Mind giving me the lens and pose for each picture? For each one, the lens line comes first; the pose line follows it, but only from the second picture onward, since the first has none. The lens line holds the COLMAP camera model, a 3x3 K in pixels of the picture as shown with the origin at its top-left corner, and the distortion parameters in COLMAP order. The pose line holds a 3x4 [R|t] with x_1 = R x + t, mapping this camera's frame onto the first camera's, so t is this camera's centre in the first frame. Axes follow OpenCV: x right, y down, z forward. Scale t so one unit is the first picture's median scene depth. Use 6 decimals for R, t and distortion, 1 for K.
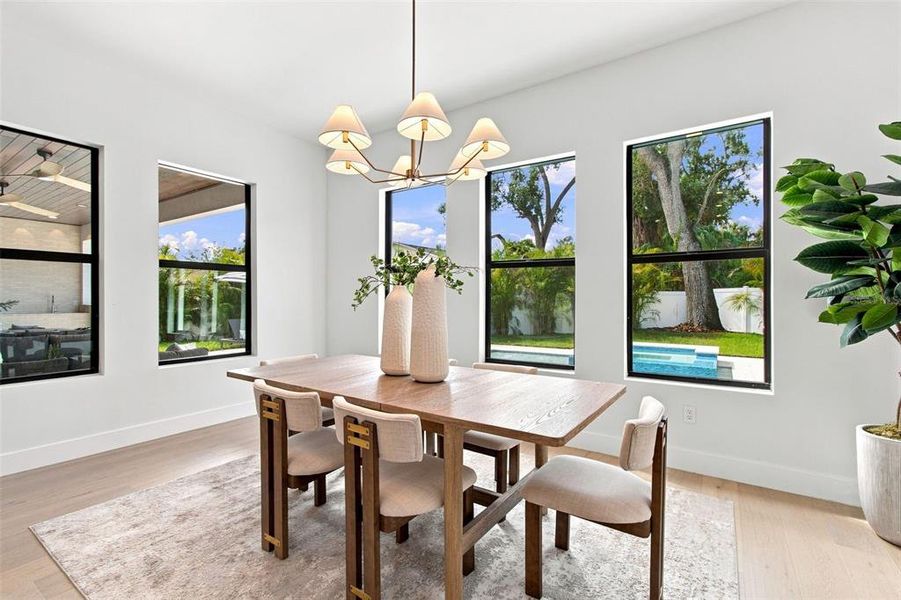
lens RADIAL K [[406.4, 0, 446.6], [0, 406.4, 302.0], [0, 0, 1]] dist [0.000290, -0.000137]
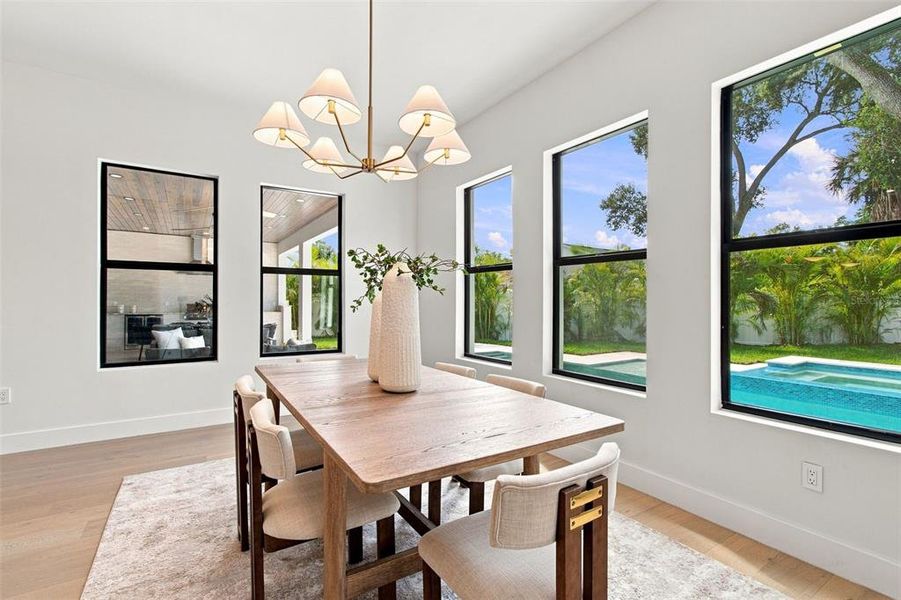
lens RADIAL K [[406.4, 0, 446.6], [0, 406.4, 302.0], [0, 0, 1]] dist [0.000290, -0.000137]
pose [[0.919171, 0.001751, -0.393854, 0.285713], [-0.004144, 0.999978, -0.005224, 0.001256], [0.393836, 0.006434, 0.919158, 0.148501]]
